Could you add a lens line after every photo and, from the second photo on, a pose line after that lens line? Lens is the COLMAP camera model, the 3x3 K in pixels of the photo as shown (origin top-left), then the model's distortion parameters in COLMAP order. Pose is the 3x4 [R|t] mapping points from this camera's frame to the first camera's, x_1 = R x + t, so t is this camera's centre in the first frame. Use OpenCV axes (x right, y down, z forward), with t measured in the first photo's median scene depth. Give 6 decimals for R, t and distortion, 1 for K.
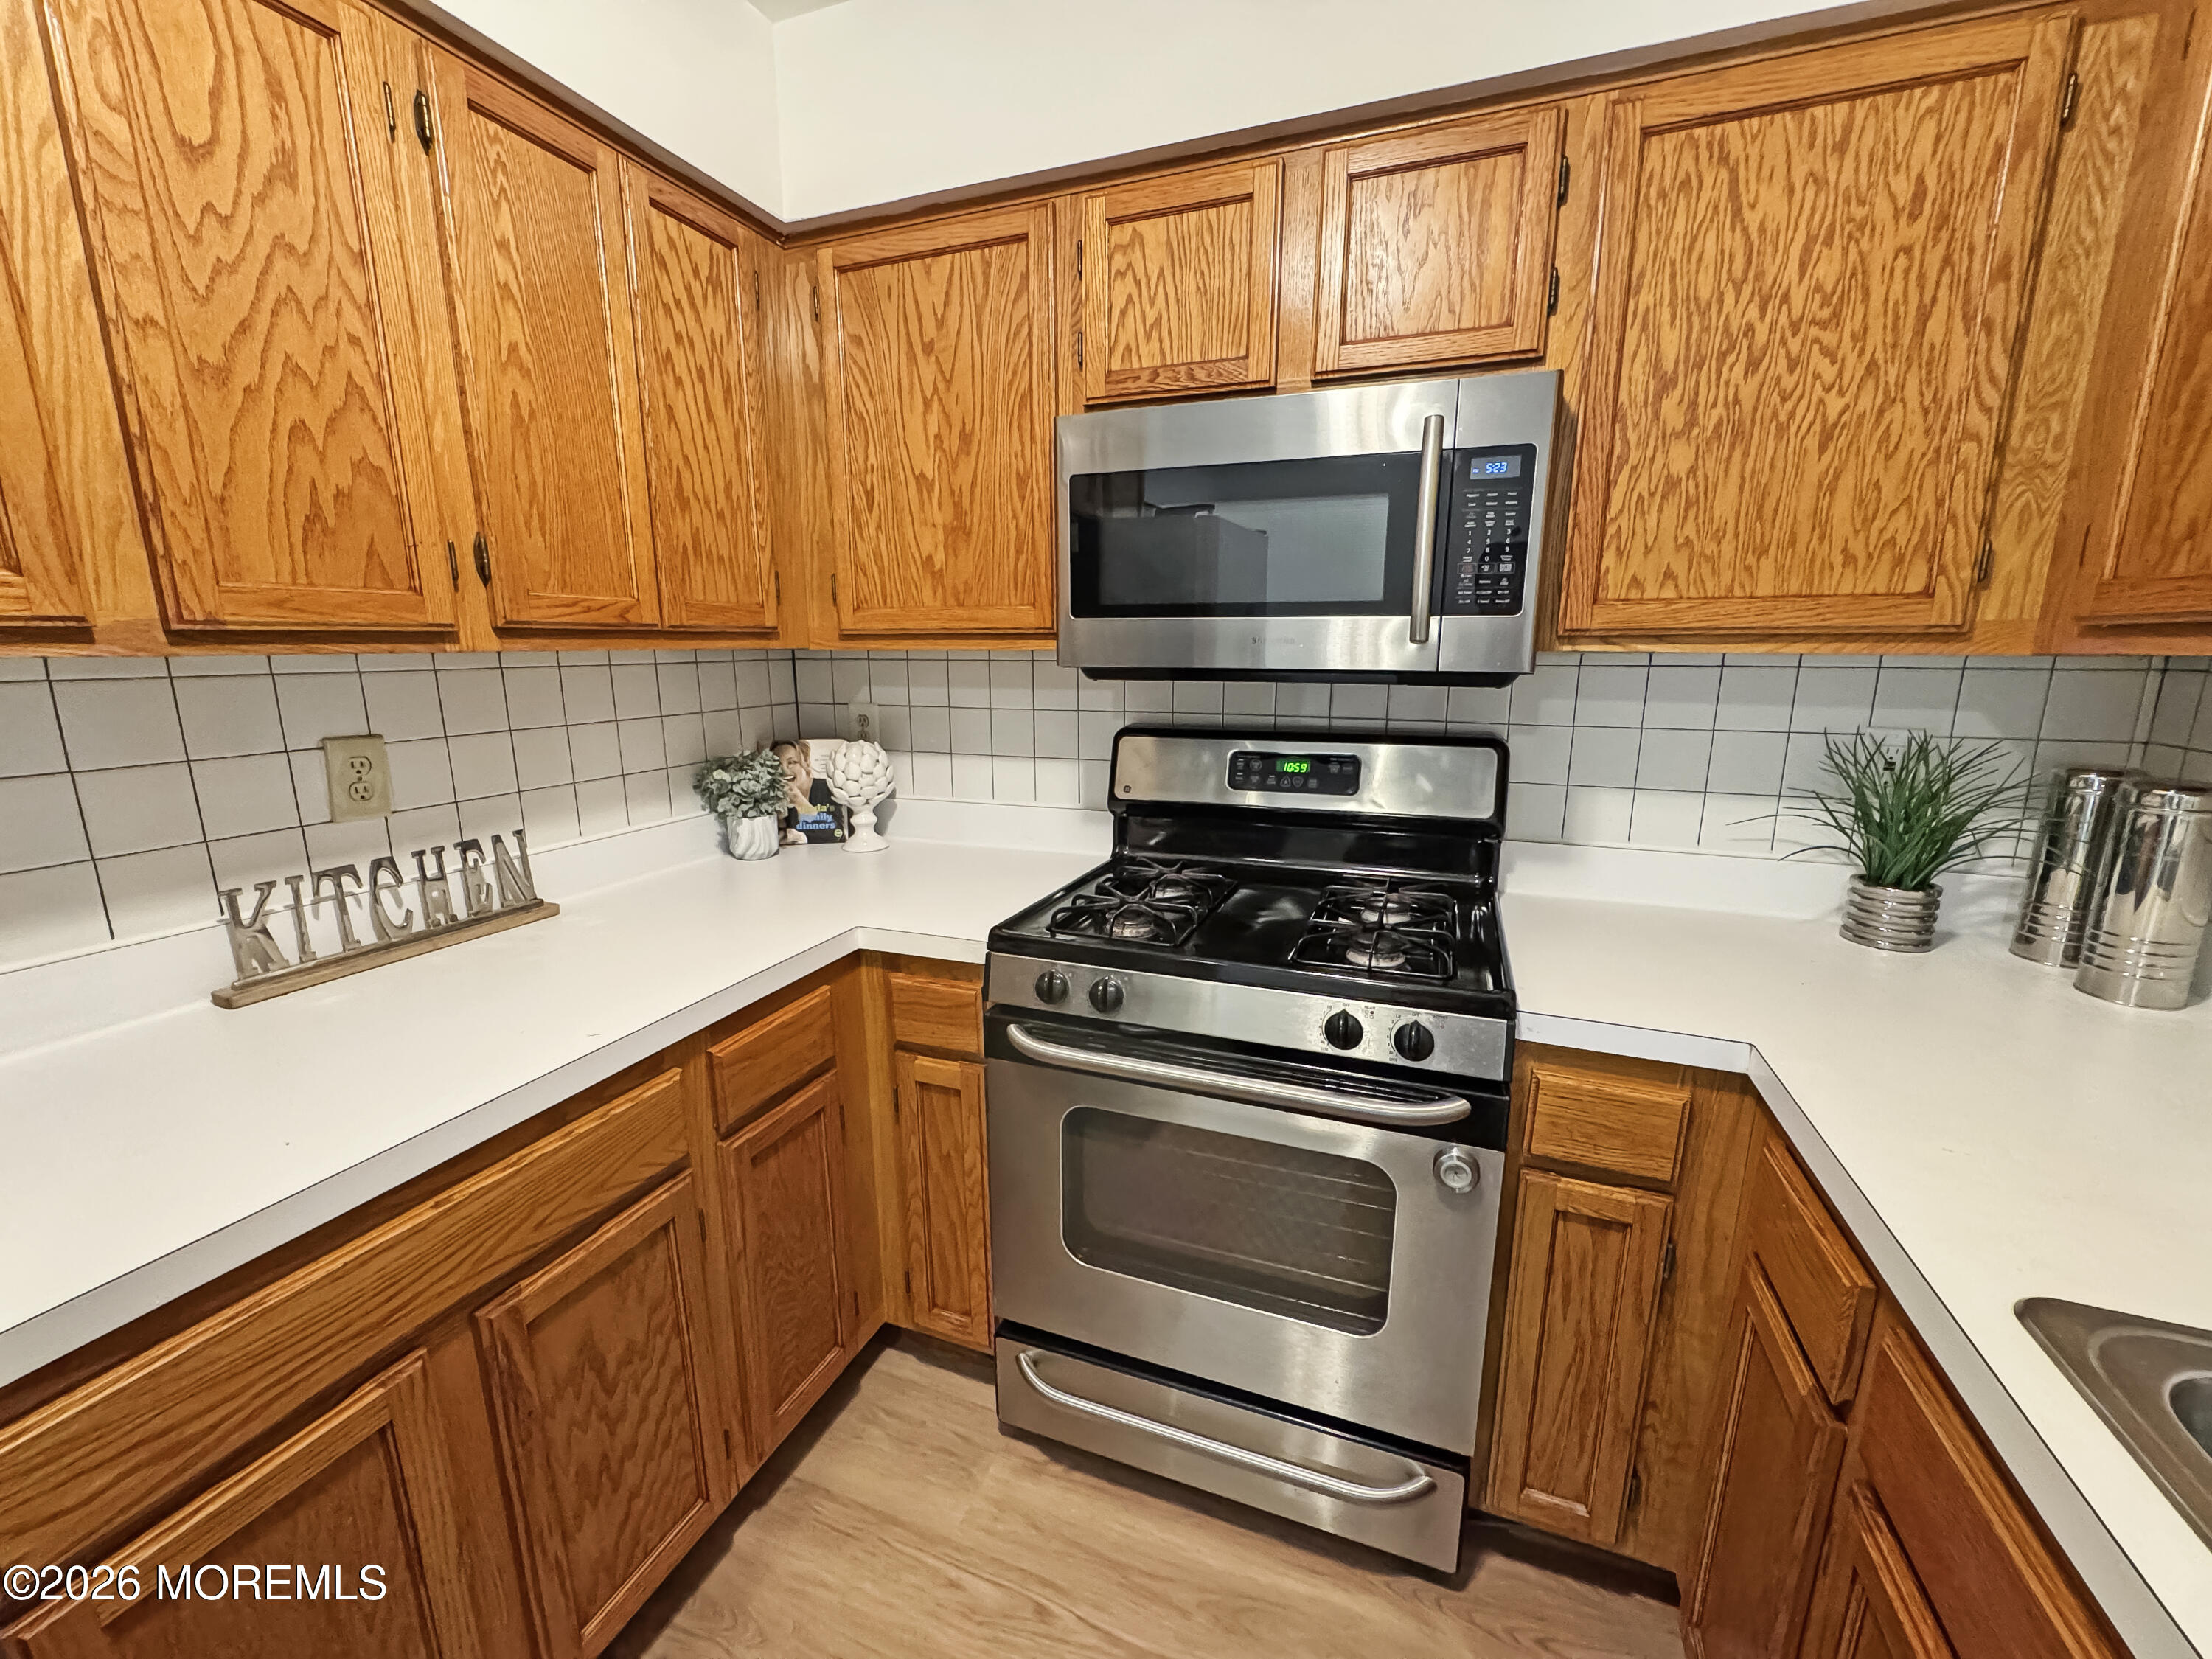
lens RADIAL K [[889.8, 0, 1106.0], [0, 889.8, 829.5], [0, 0, 1]] dist [-0.006483, 0.000819]
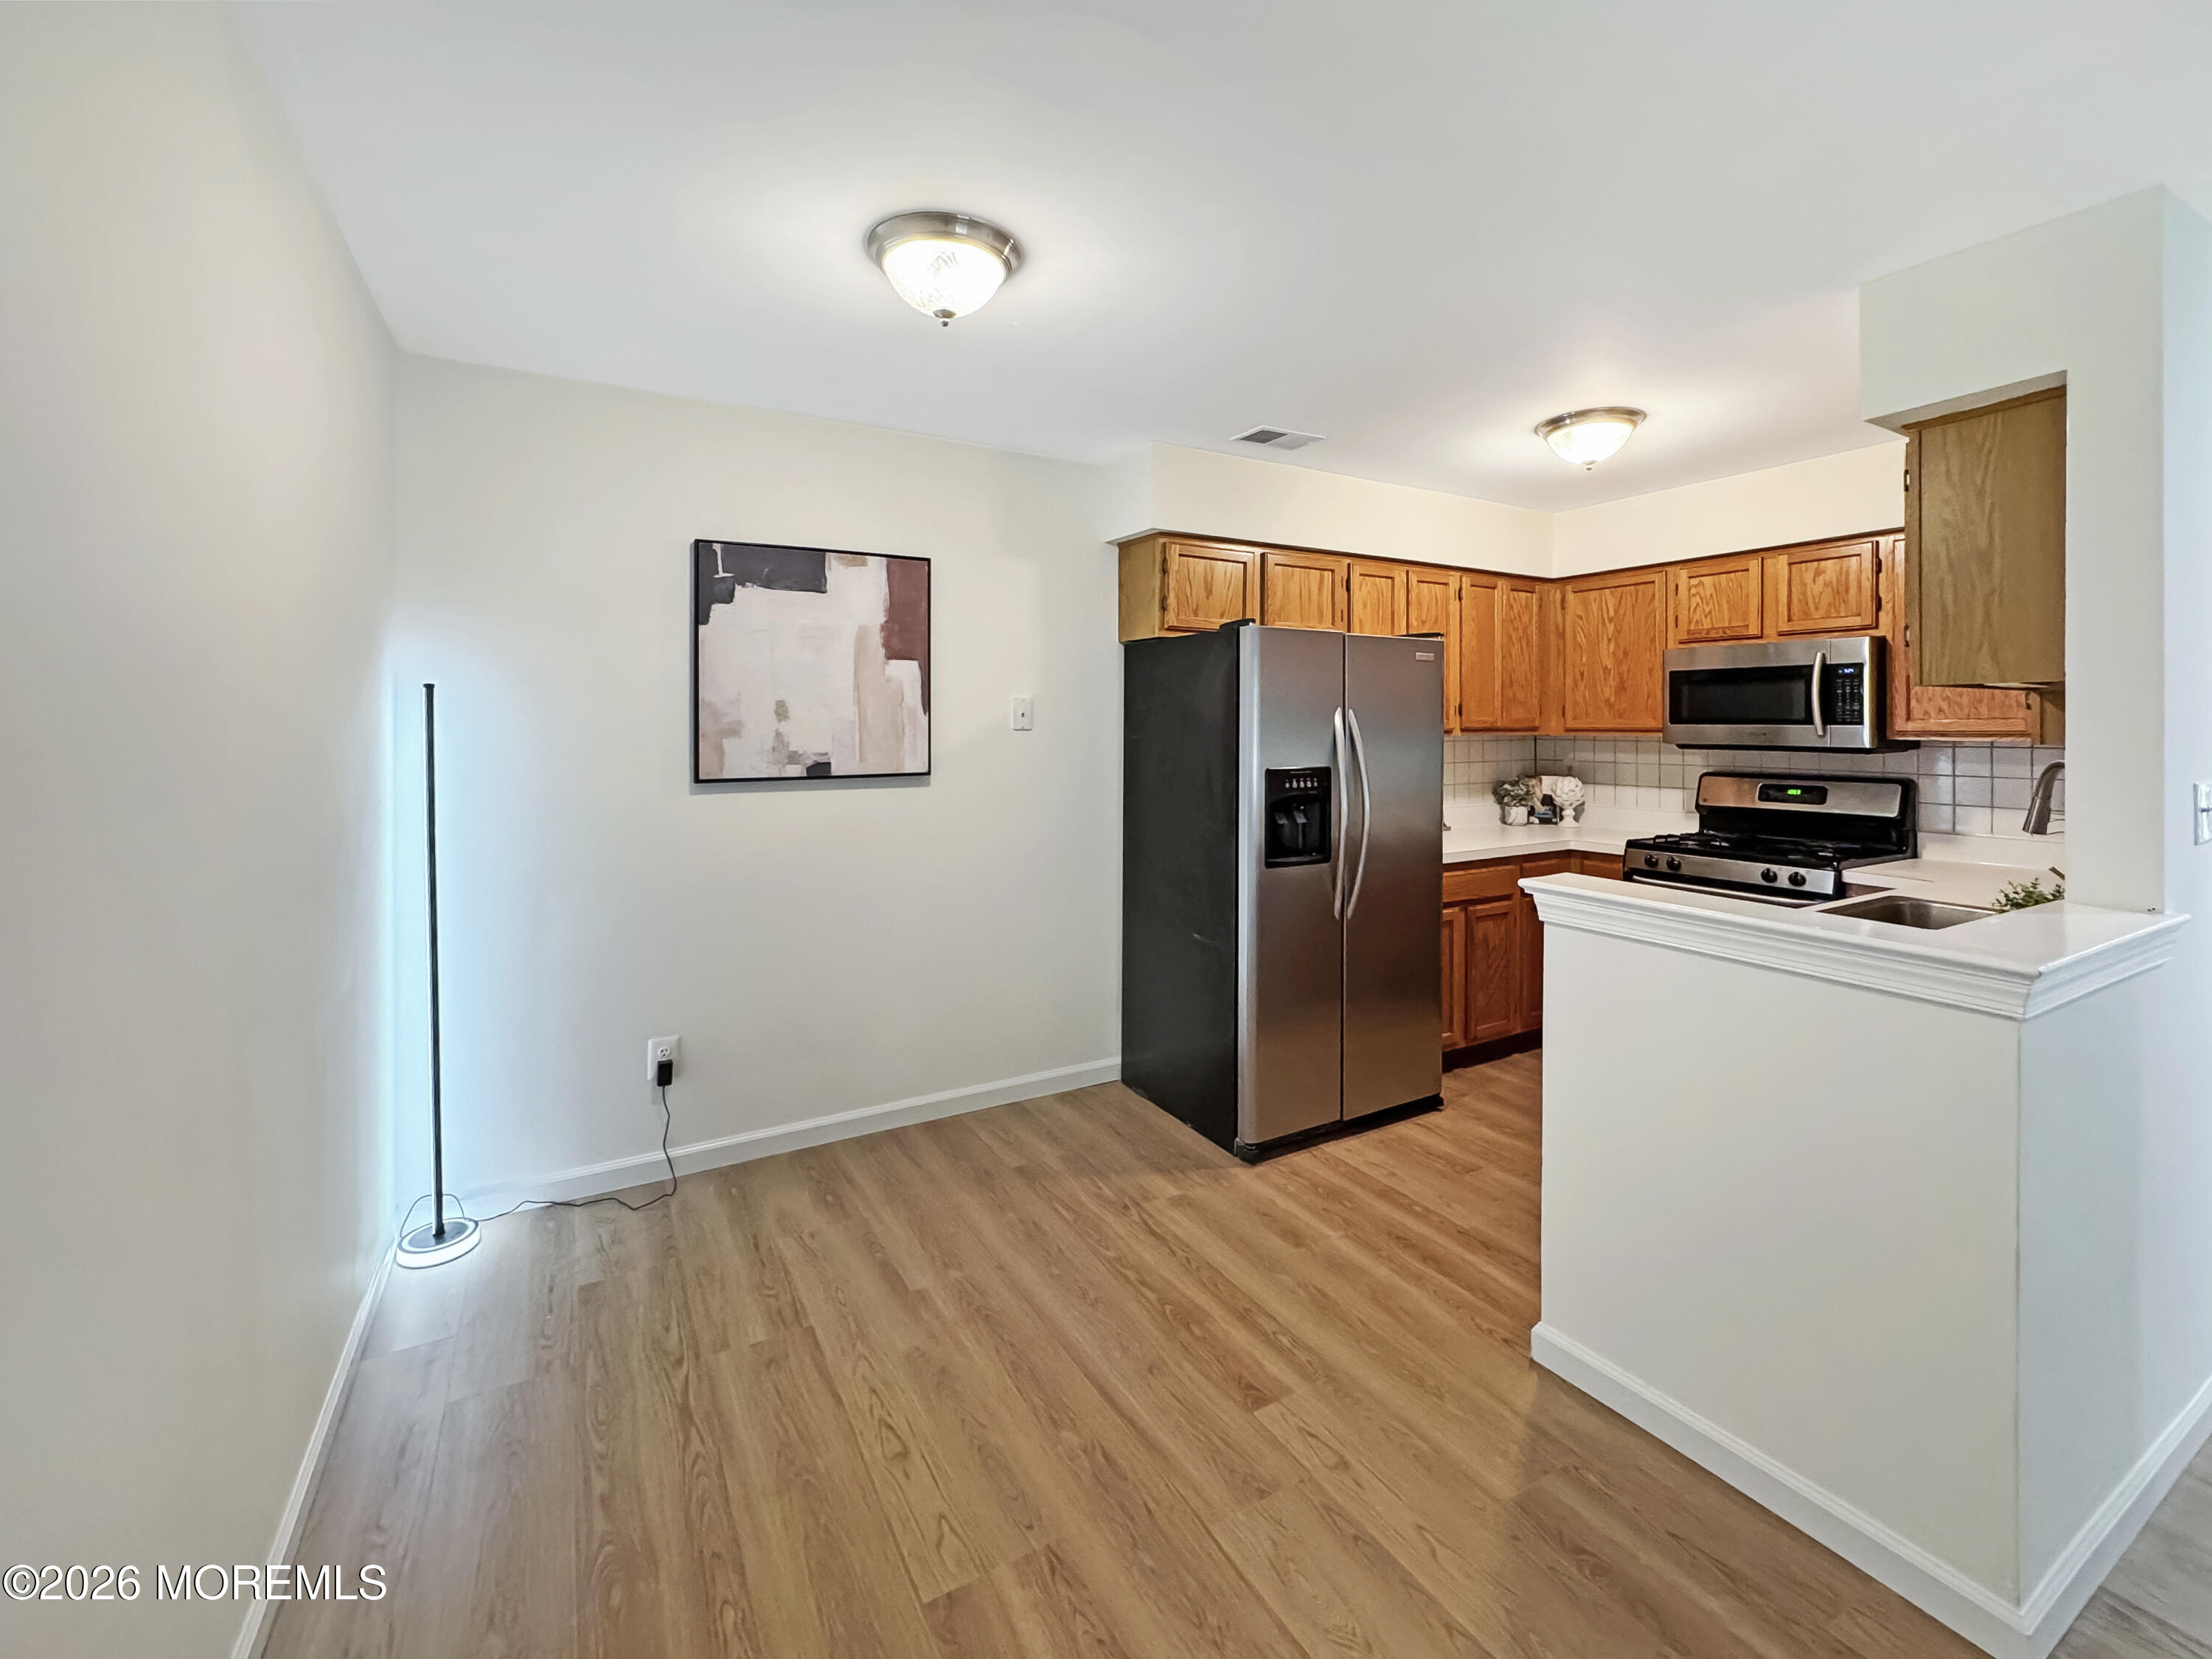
lens RADIAL K [[950.0, 0, 1111.4], [0, 950.0, 722.7], [0, 0, 1]] dist [-0.000491, 0.000377]
pose [[0.783967, 0.000591, -0.620802, 0.412235], [-0.127470, 0.978846, -0.160041, 0.408489], [0.607574, 0.204600, 0.767458, -2.127555]]
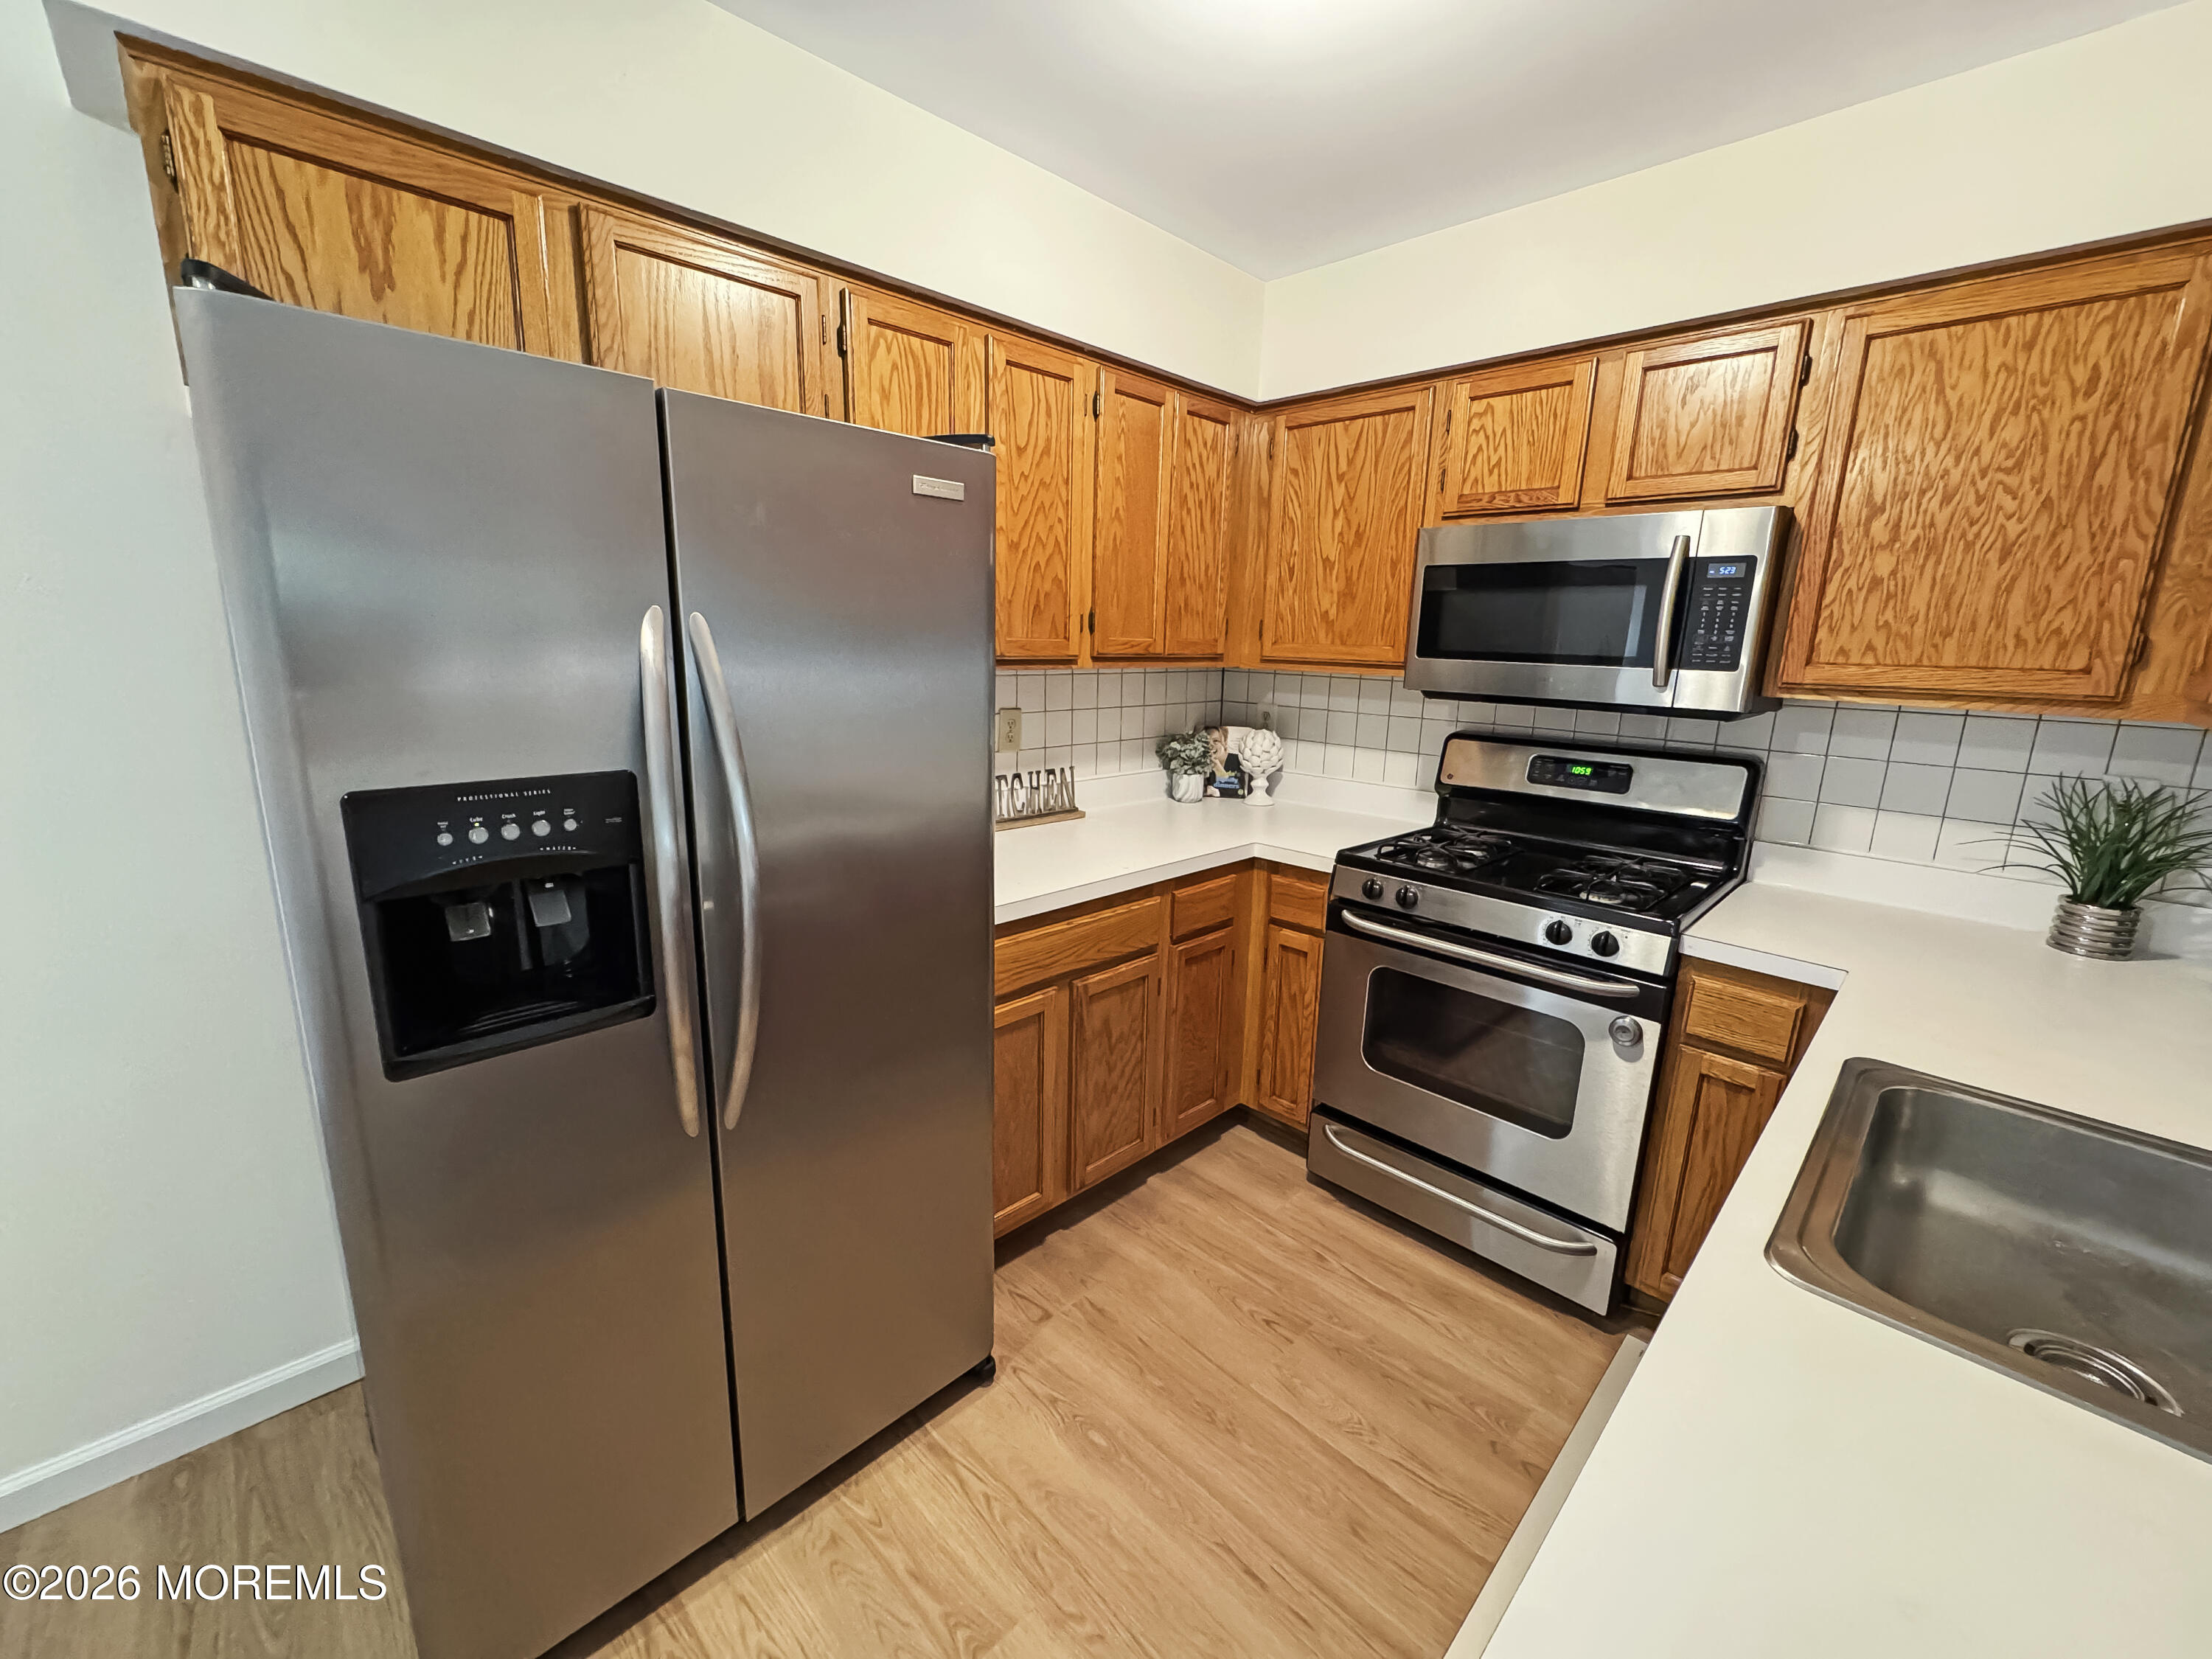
lens RADIAL K [[889.8, 0, 1106.0], [0, 889.8, 829.5], [0, 0, 1]] dist [-0.006483, 0.000819]
pose [[0.914136, 0.110573, -0.390037, 0.106808], [-0.108539, 0.993717, 0.027329, 0.073555], [0.390608, 0.017352, 0.920394, -0.631057]]
